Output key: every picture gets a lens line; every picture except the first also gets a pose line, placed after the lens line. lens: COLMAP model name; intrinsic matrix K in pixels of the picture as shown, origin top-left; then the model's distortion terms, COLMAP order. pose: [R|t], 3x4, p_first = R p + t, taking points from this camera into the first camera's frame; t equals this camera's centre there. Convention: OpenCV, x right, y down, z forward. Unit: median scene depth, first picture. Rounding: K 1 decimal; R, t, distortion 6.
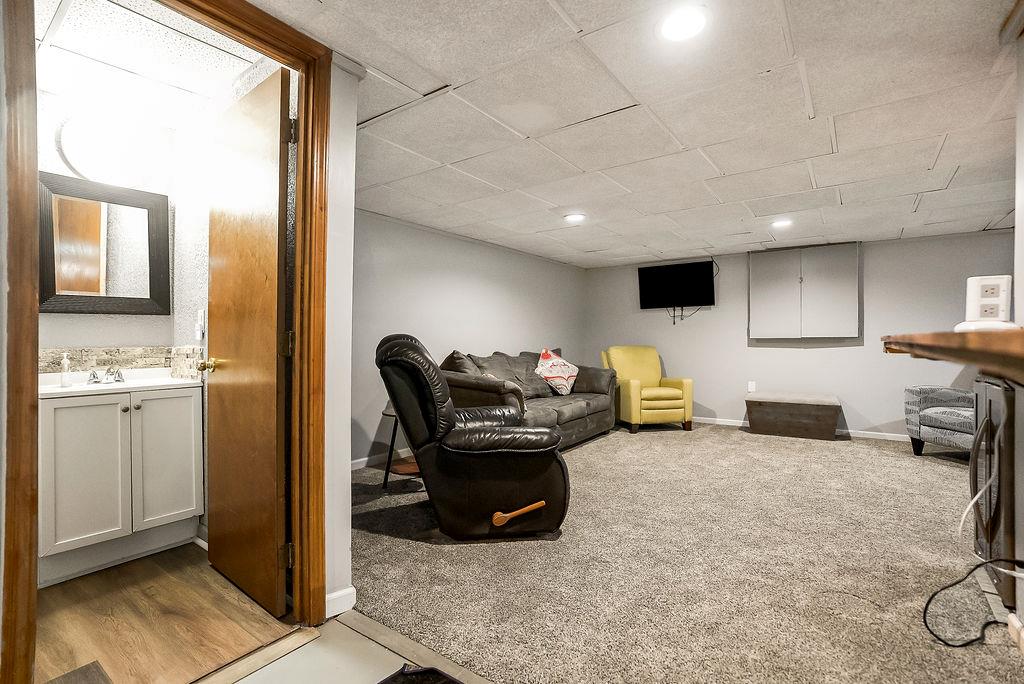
lens RADIAL K [[472.7, 0, 515.4], [0, 472.7, 344.8], [0, 0, 1]] dist [-0.040072, 0.017334]
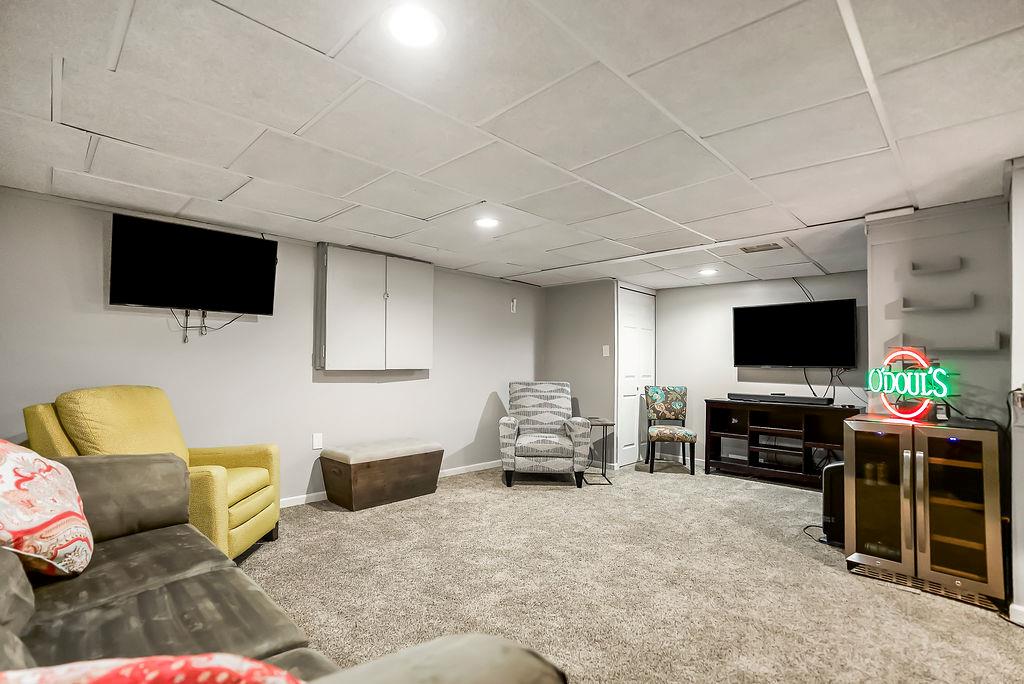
lens RADIAL K [[472.7, 0, 510.7], [0, 472.7, 347.8], [0, 0, 1]] dist [-0.040072, 0.017334]
pose [[0.145253, 0.035647, 0.988752, -0.140281], [-0.012006, 0.999341, -0.034265, -0.026374], [-0.989322, -0.006894, 0.145585, 0.645985]]
